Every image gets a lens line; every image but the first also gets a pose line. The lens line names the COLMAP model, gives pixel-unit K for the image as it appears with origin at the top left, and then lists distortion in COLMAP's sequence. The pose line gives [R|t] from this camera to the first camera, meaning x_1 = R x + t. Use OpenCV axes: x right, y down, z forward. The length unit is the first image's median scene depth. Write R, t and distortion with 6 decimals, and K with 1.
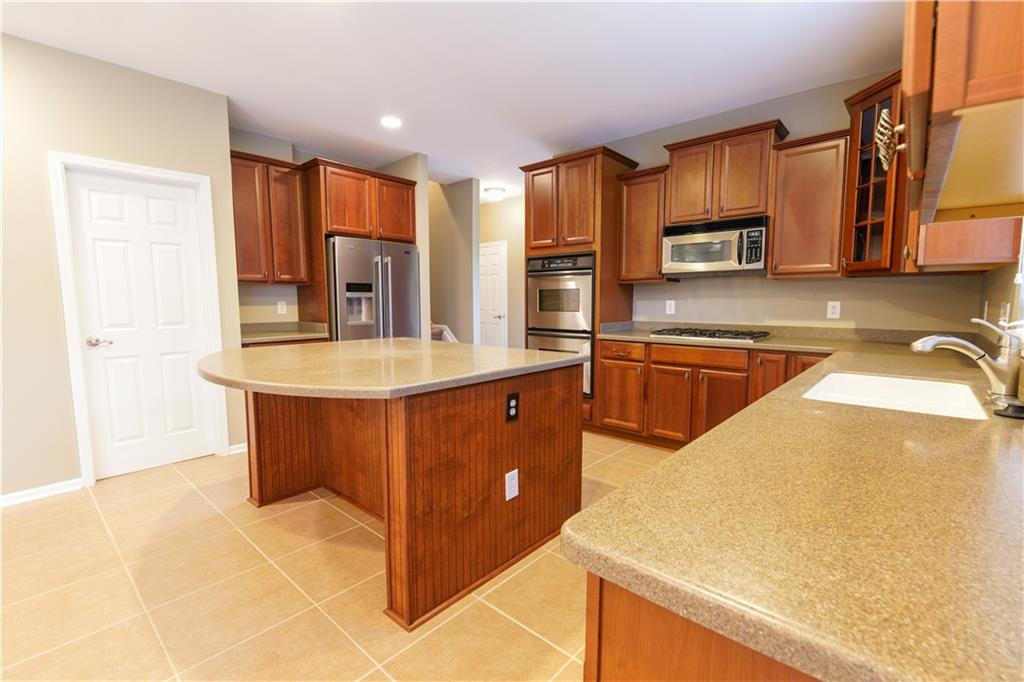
lens RADIAL K [[454.1, 0, 522.9], [0, 454.1, 339.8], [0, 0, 1]] dist [-0.002418, -0.003128]
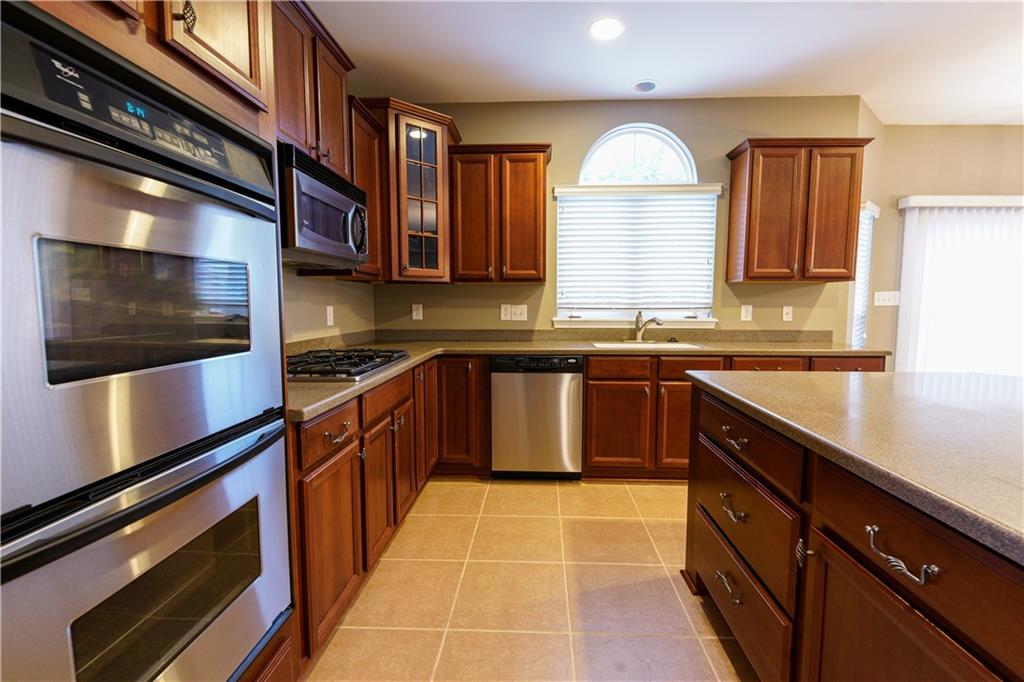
lens RADIAL K [[454.1, 0, 512.4], [0, 454.1, 341.6], [0, 0, 1]] dist [-0.002418, -0.003128]
pose [[-0.611003, -0.067206, 0.788770, -0.220309], [0.070165, 0.987871, 0.138523, -0.111793], [-0.788513, 0.139982, -0.598876, 1.236095]]
